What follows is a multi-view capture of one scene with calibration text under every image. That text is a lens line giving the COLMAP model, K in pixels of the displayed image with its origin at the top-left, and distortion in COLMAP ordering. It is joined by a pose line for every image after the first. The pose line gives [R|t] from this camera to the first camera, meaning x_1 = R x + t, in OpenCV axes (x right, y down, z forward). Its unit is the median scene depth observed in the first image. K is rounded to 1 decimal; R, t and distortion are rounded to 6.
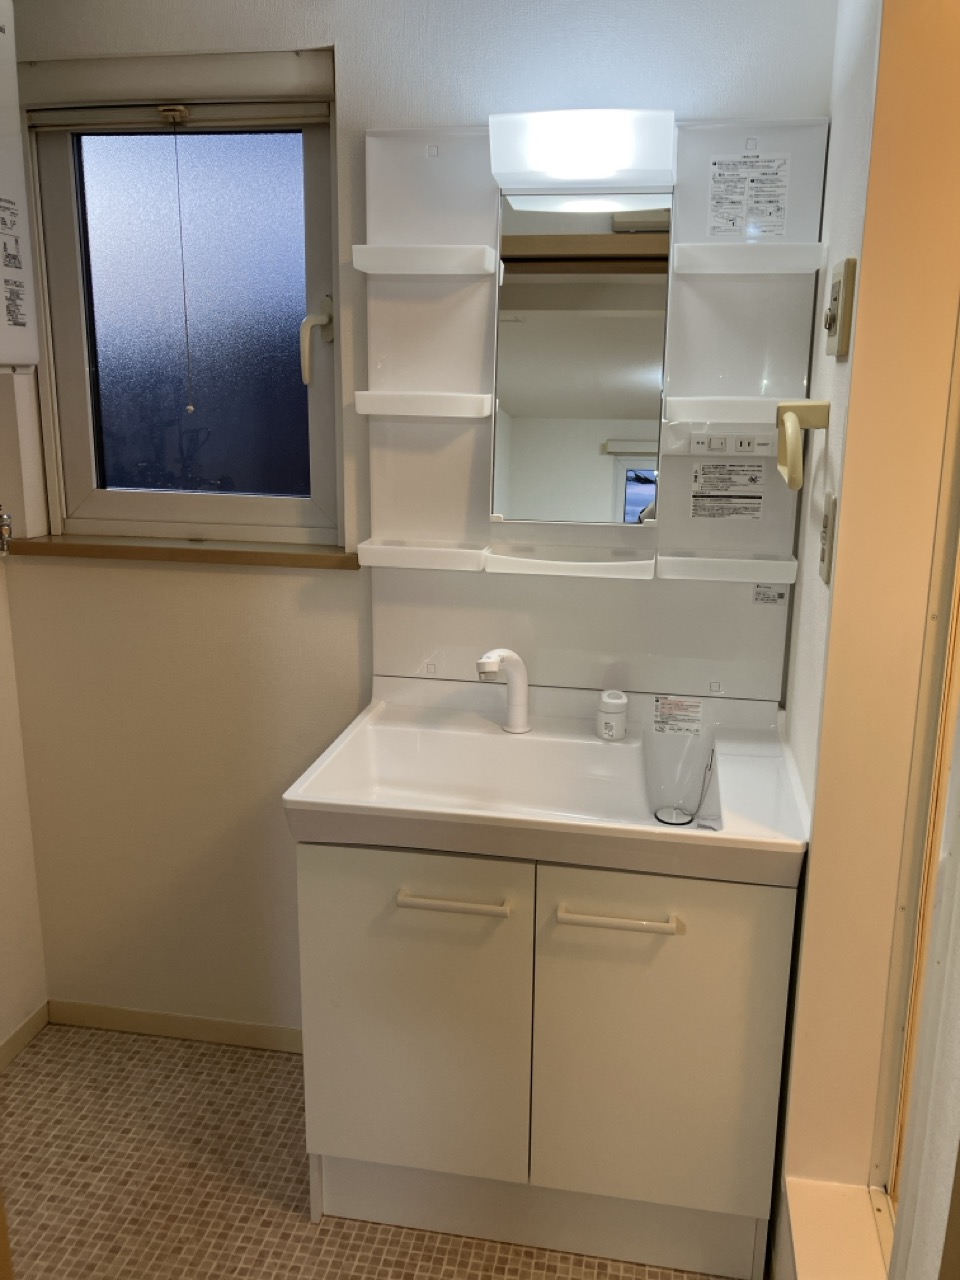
lens RADIAL K [[1117.9, 0, 480.0], [0, 1117.9, 640.0], [0, 0, 1]] dist [0.056214, -0.011791]
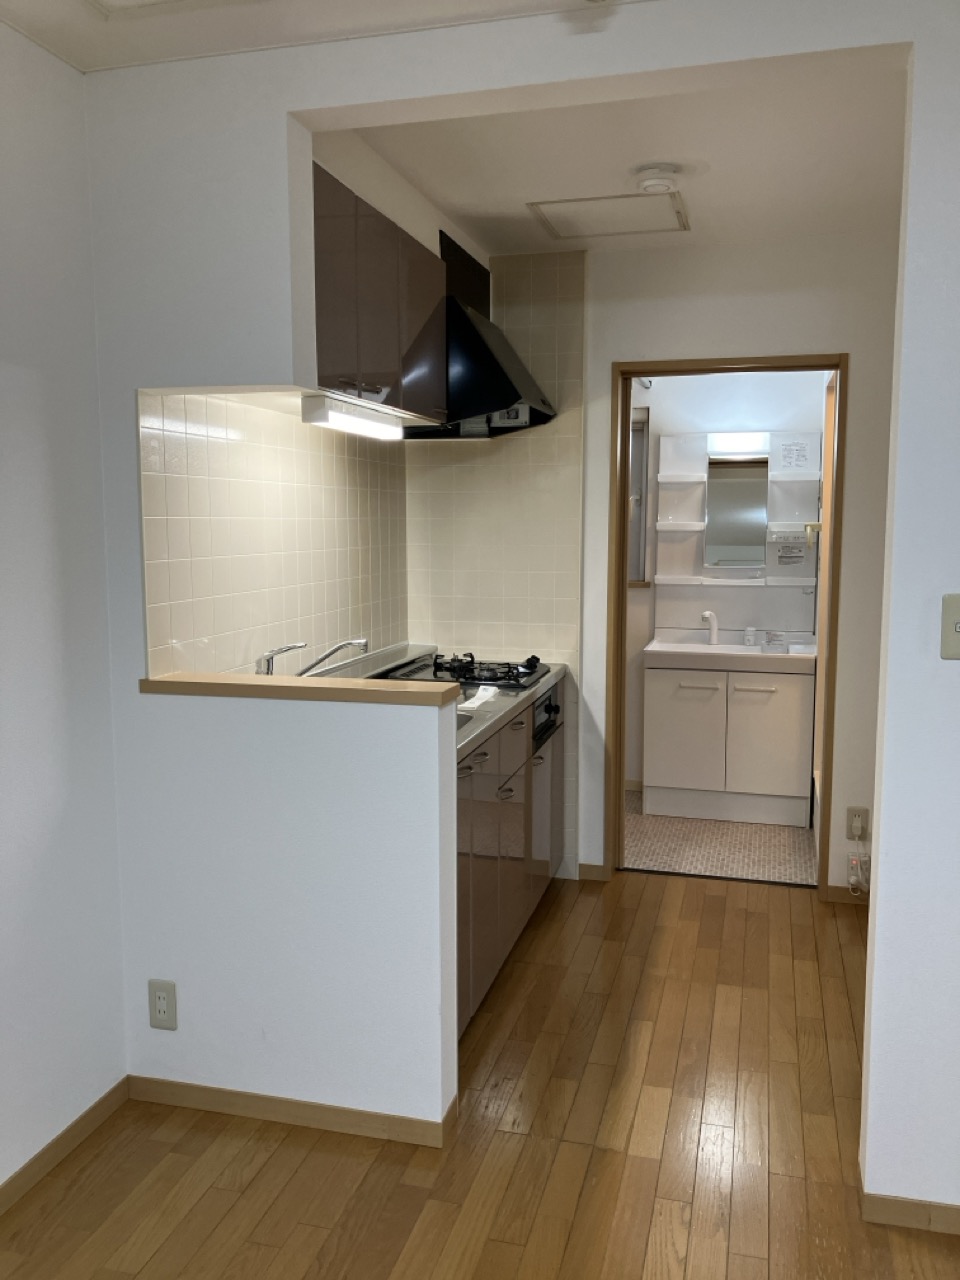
lens RADIAL K [[1117.9, 0, 480.0], [0, 1117.9, 640.0], [0, 0, 1]] dist [0.056214, -0.011791]
pose [[0.996411, 0.000471, -0.084652, -0.317740], [-0.010608, 0.992797, -0.119341, 0.422798], [0.083986, 0.119810, 0.989238, -1.823836]]
